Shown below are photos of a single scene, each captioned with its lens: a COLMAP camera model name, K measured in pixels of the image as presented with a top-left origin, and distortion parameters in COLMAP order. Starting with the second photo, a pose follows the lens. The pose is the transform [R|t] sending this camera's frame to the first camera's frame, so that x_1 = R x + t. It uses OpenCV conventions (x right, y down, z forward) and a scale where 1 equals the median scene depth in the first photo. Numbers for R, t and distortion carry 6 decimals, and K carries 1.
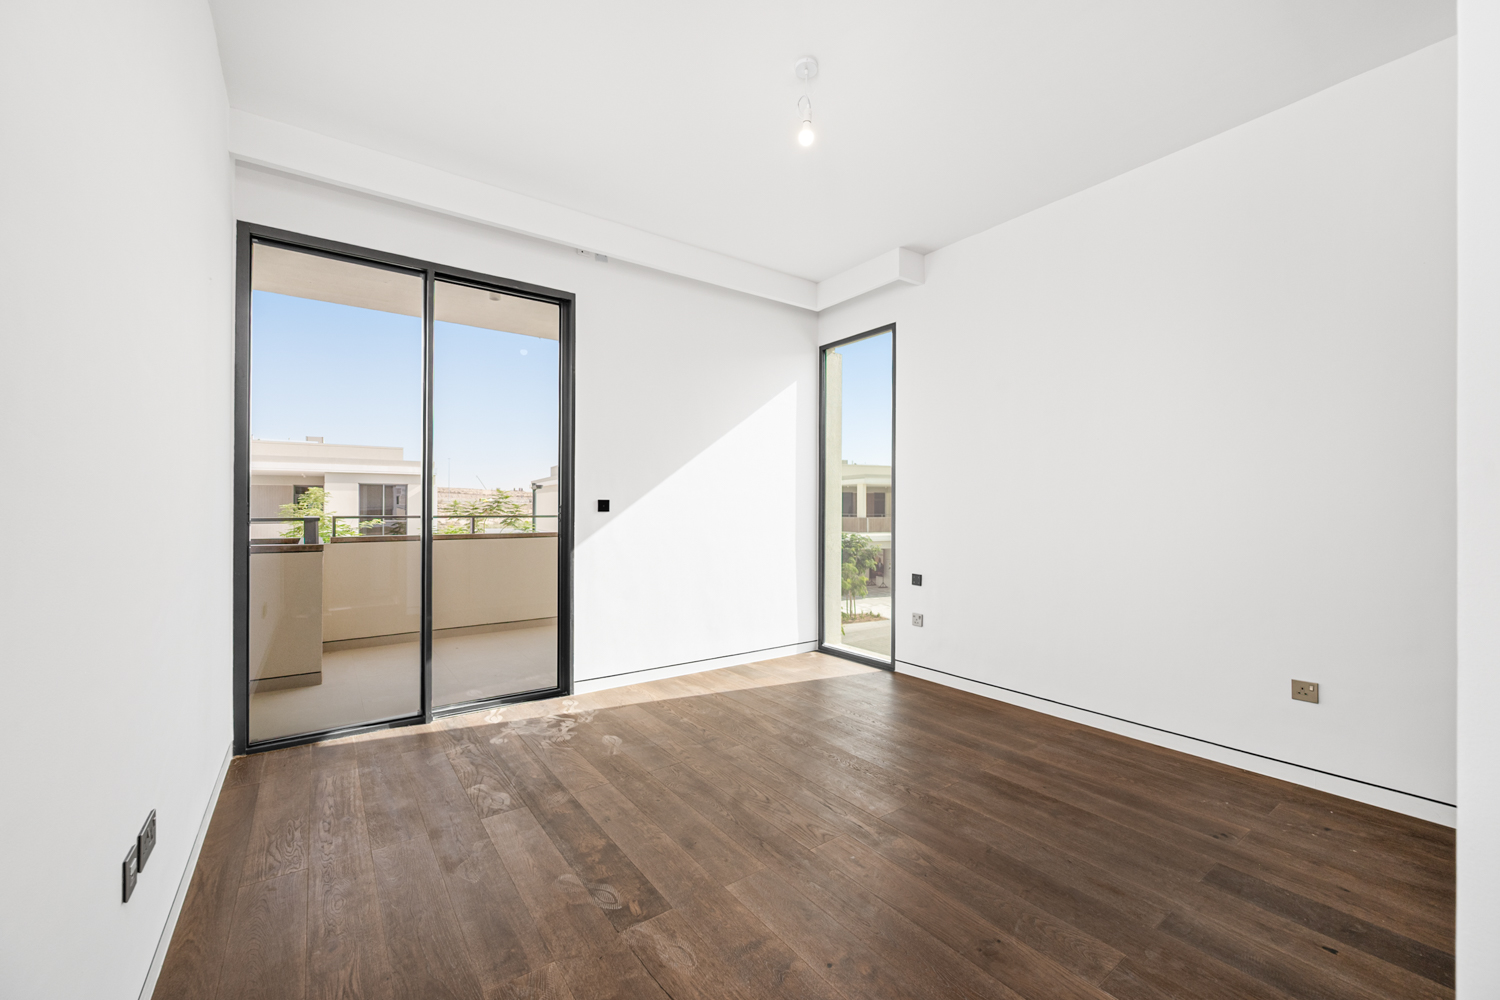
lens RADIAL K [[594.8, 0, 751.6], [0, 594.8, 502.8], [0, 0, 1]] dist [-0.002719, -0.000153]
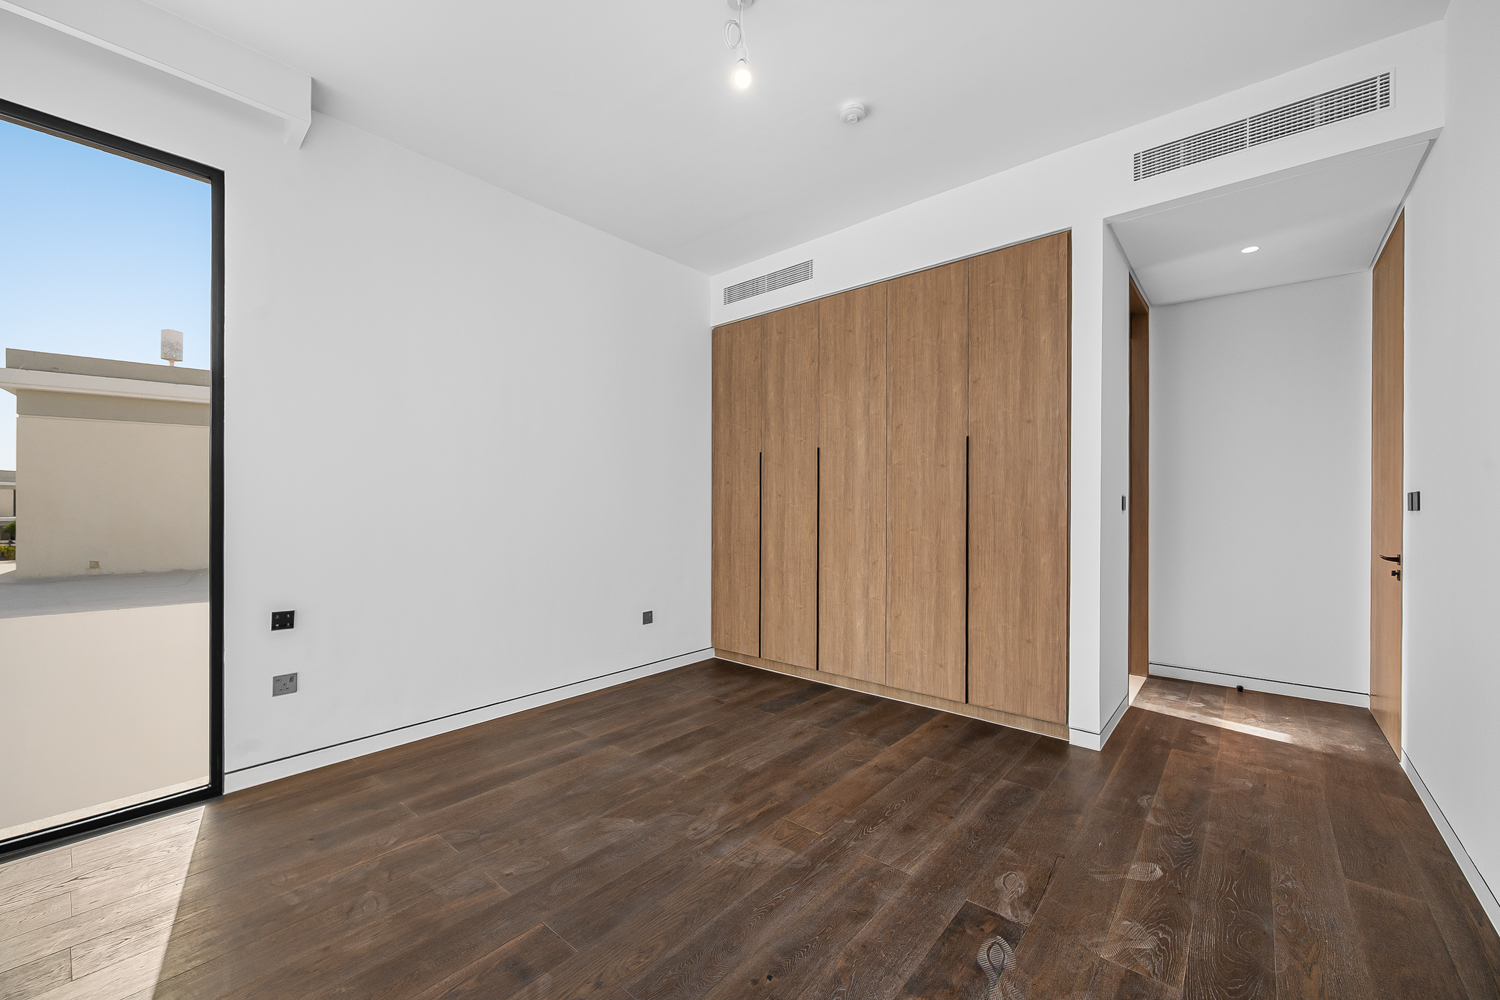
lens RADIAL K [[594.8, 0, 744.8], [0, 594.8, 507.3], [0, 0, 1]] dist [-0.002719, -0.000153]
pose [[-0.225871, -0.005880, 0.974140, -0.701387], [-0.011609, 0.999927, 0.003343, 0.006701], [-0.974088, -0.010554, -0.225922, 1.090324]]
